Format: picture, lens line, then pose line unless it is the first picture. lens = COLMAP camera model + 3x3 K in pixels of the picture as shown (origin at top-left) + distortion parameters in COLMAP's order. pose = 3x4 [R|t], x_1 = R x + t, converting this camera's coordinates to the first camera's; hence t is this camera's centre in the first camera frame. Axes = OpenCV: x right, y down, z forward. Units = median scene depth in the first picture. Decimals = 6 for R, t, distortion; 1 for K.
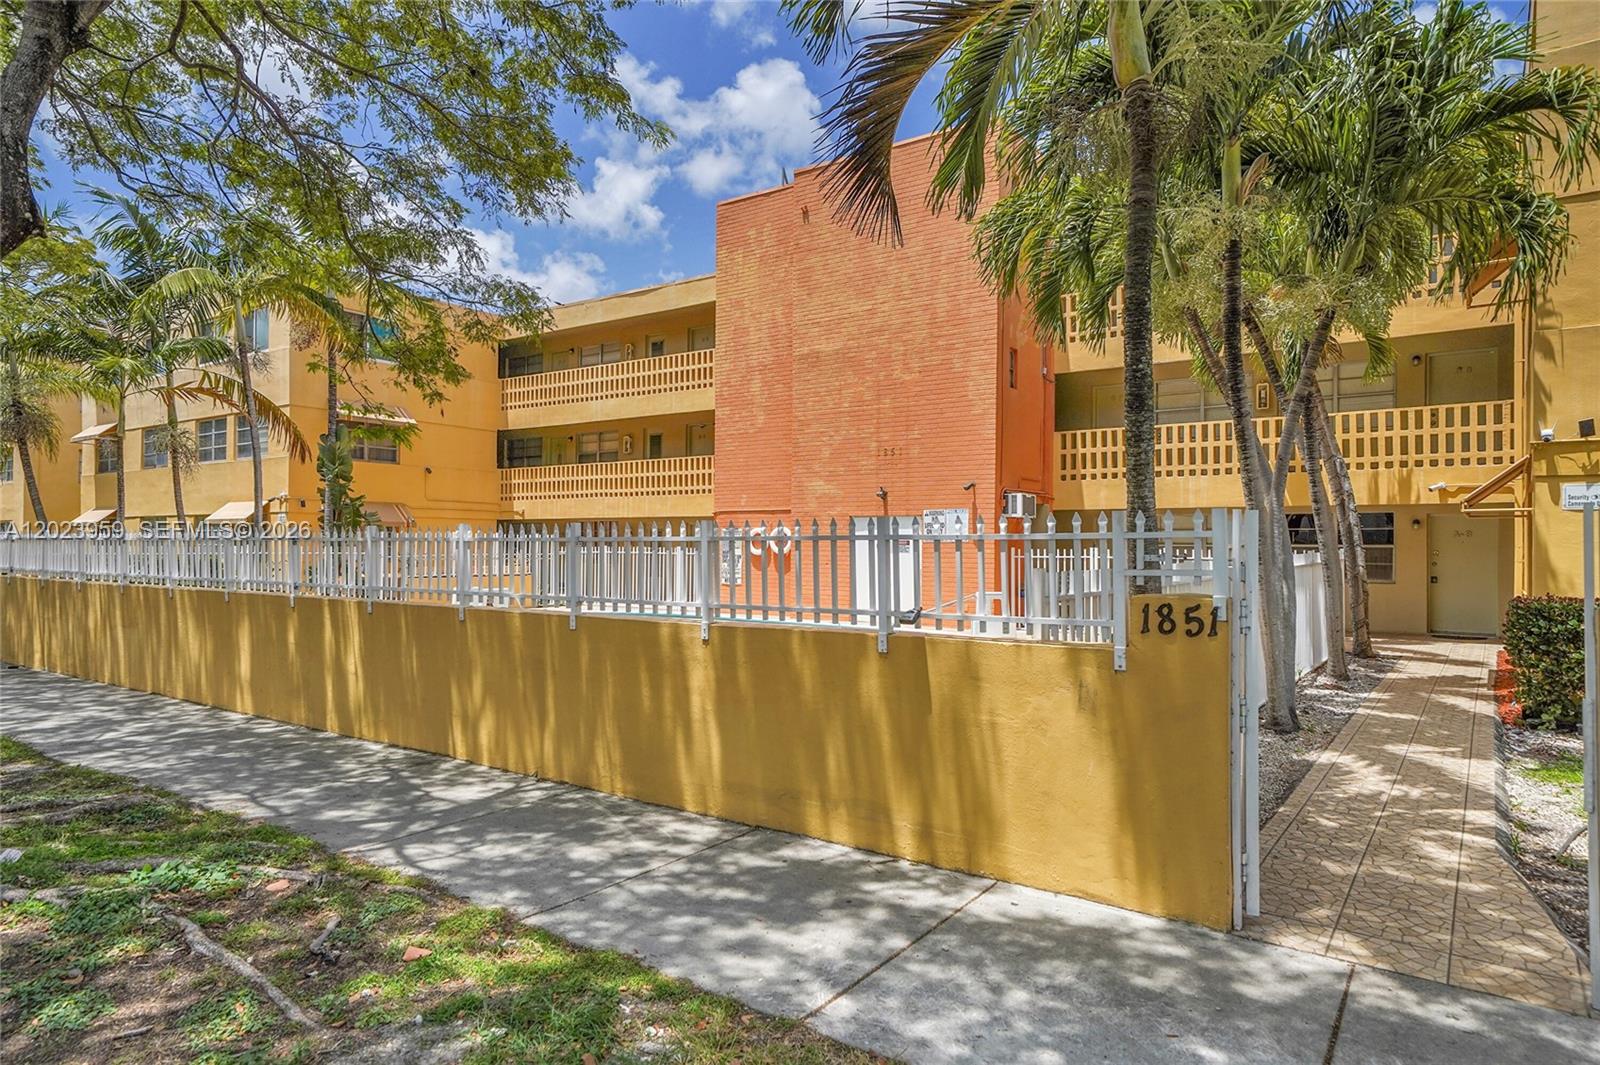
lens RADIAL K [[962.3, 0, 799.4], [0, 962.3, 540.4], [0, 0, 1]] dist [0.009117, 0.000224]
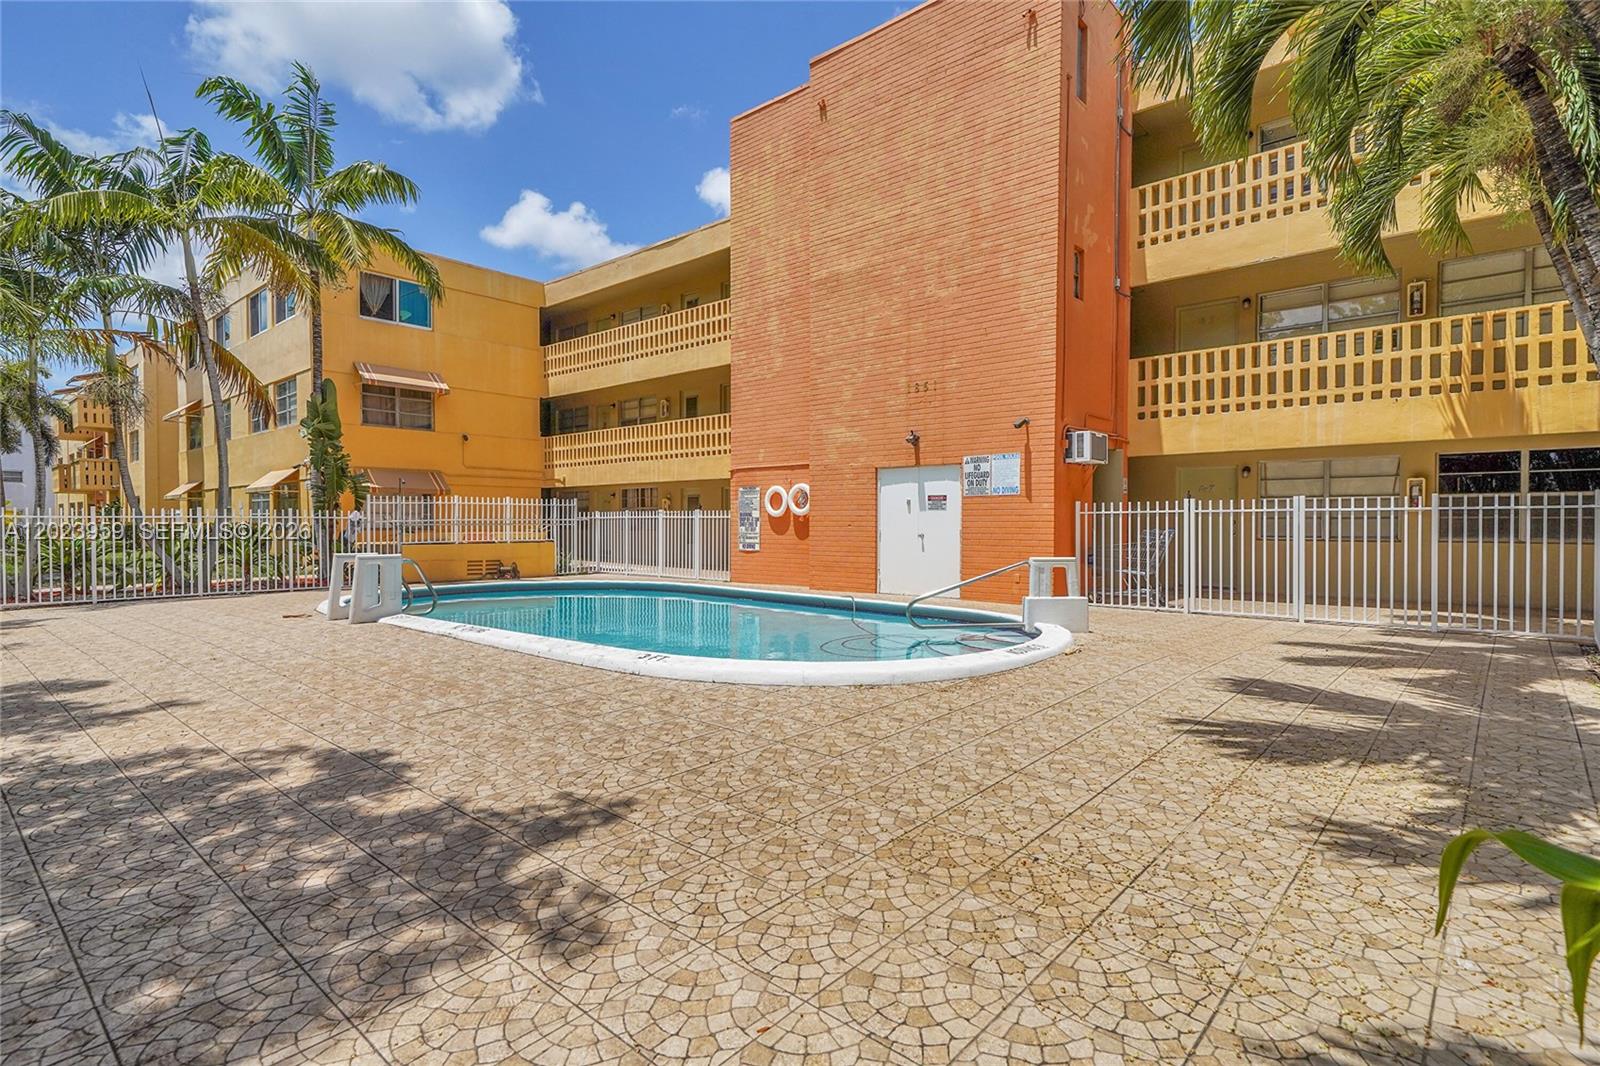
lens RADIAL K [[800.6, 0, 801.3], [0, 800.6, 539.2], [0, 0, 1]] dist [0.011468, -0.000343]
pose [[0.995006, -0.005370, -0.099673, 0.057170], [0.008134, 0.999593, 0.027347, 0.017194], [0.099485, -0.028021, 0.994644, 0.299644]]
